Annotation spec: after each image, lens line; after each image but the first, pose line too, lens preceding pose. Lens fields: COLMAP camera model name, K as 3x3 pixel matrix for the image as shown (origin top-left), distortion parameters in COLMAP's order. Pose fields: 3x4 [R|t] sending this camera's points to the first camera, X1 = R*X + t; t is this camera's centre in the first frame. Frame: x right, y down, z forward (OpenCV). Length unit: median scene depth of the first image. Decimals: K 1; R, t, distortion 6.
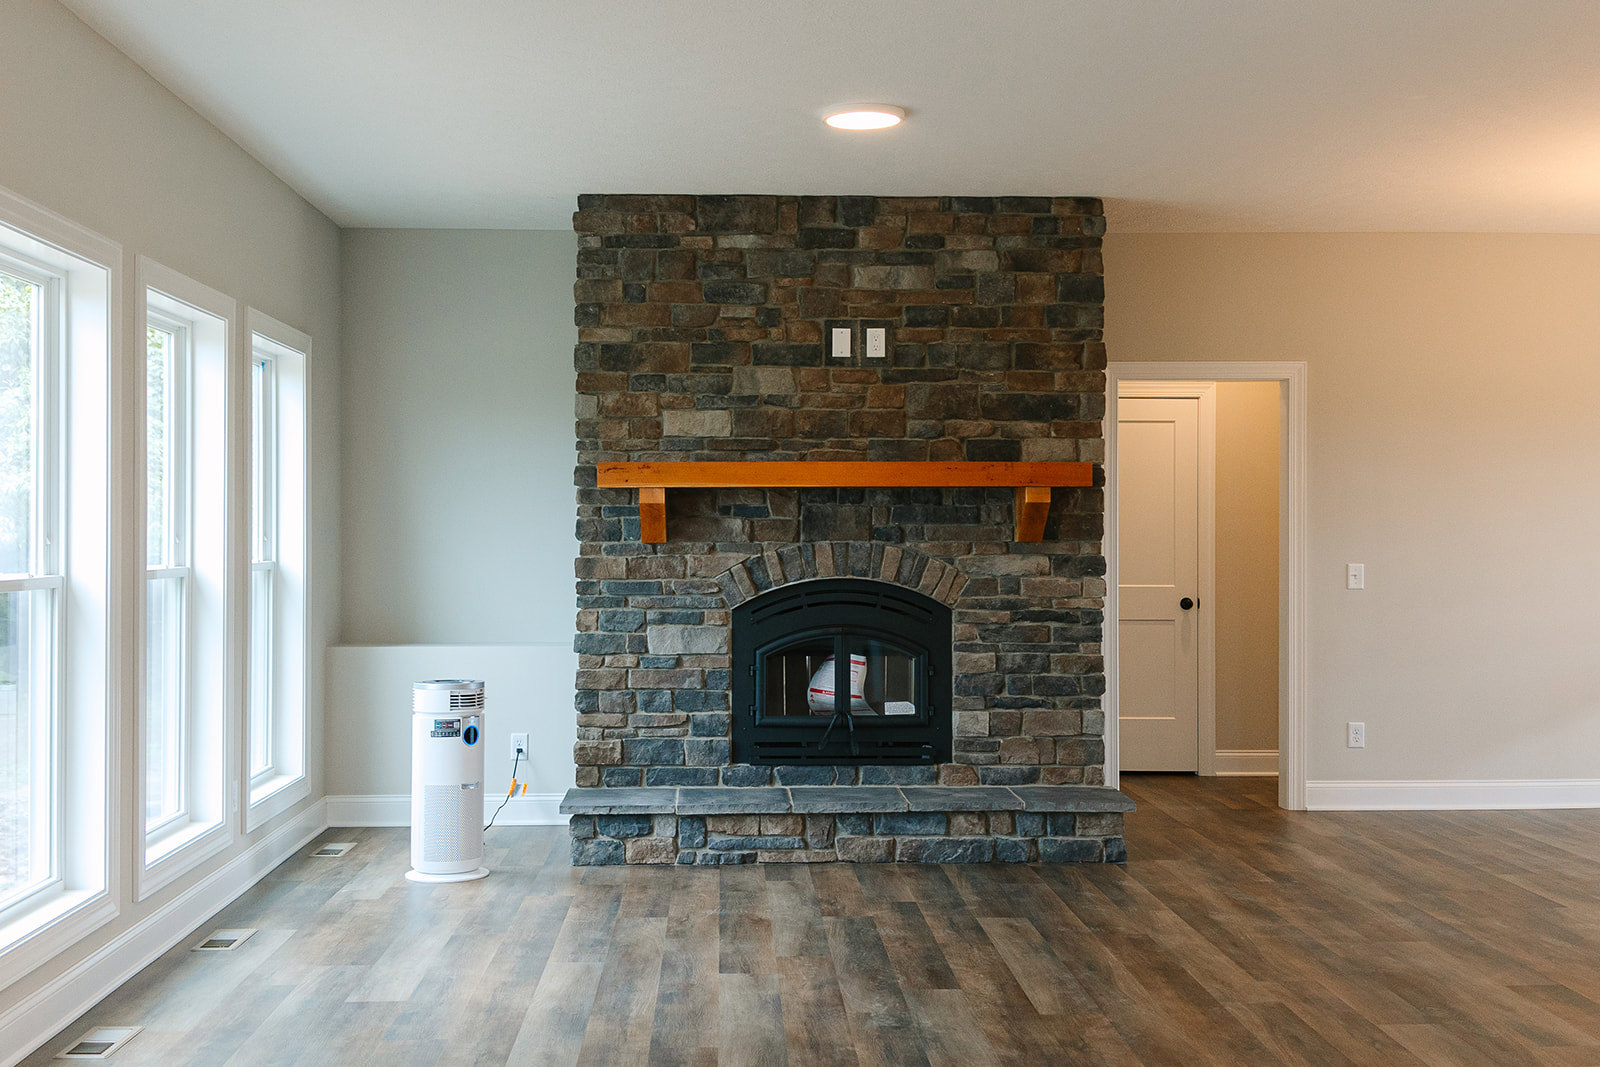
lens RADIAL K [[1843.4, 0, 780.1], [0, 1843.4, 526.9], [0, 0, 1]] dist [0.239076, -0.664957]
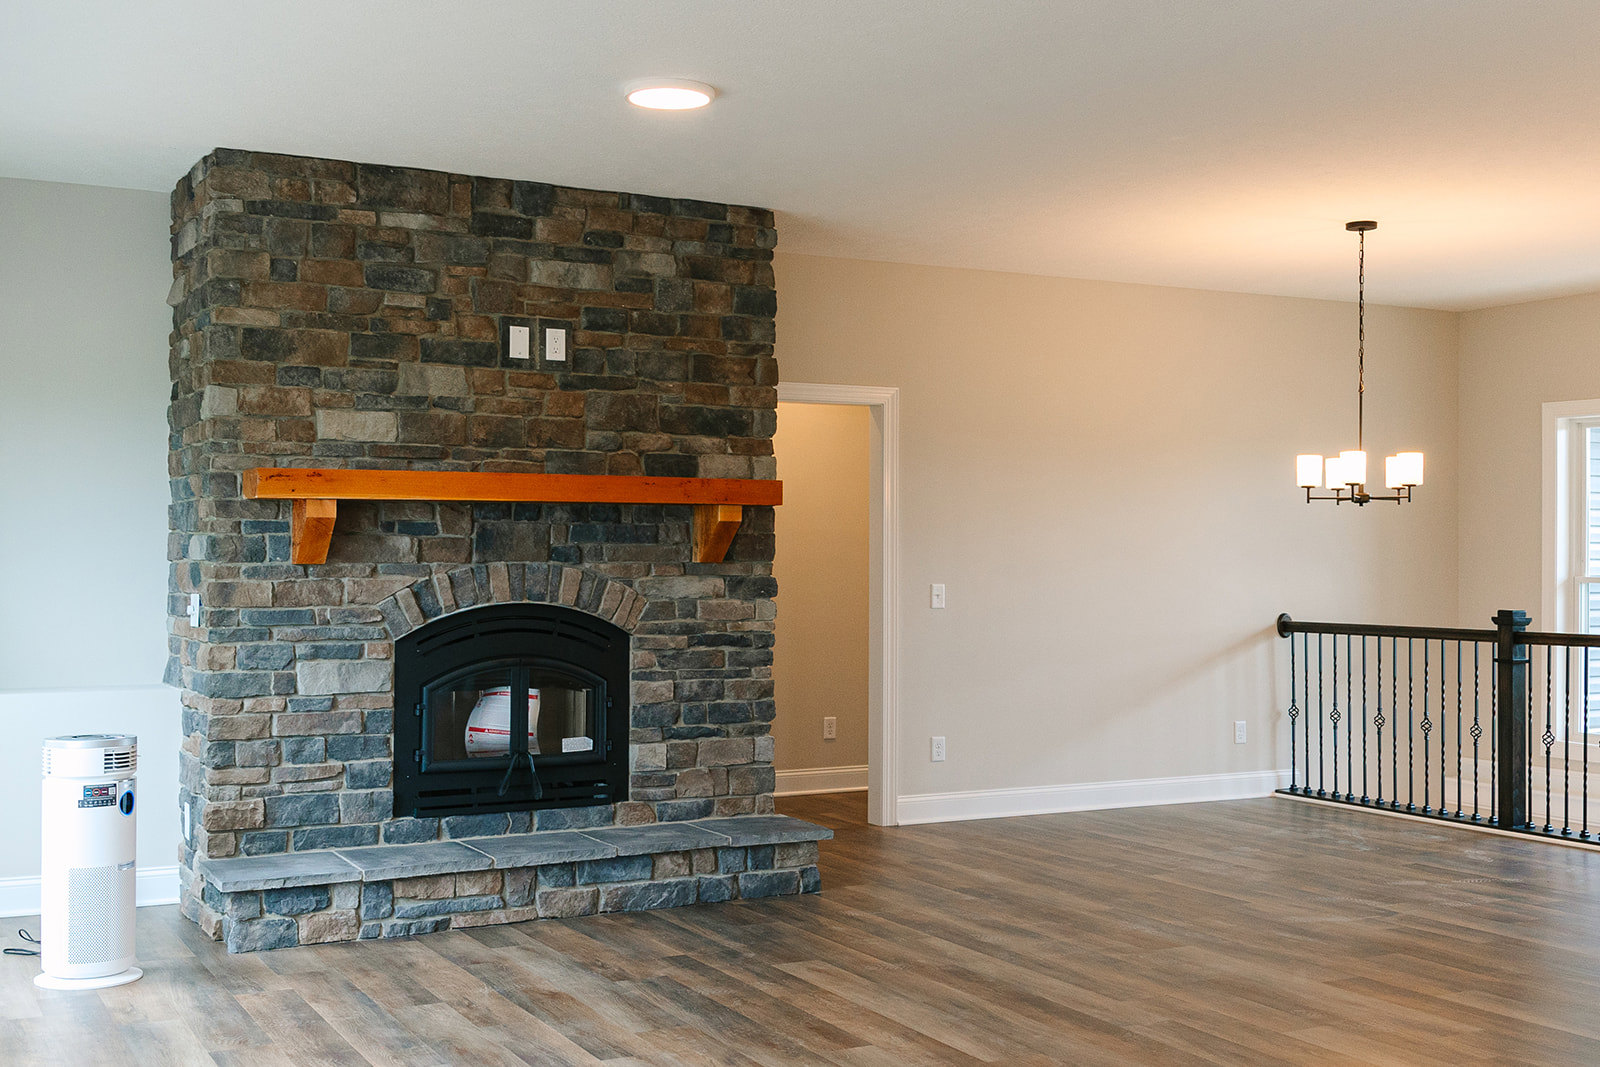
lens RADIAL K [[1828.0, 0, 780.5], [0, 1828.0, 530.1], [0, 0, 1]] dist [0.249957, -0.637974]
pose [[0.901024, 0.007833, 0.433697, -0.241436], [-0.002351, 0.999910, -0.013175, 0.003649], [-0.433762, 0.010851, 0.900962, 0.134446]]
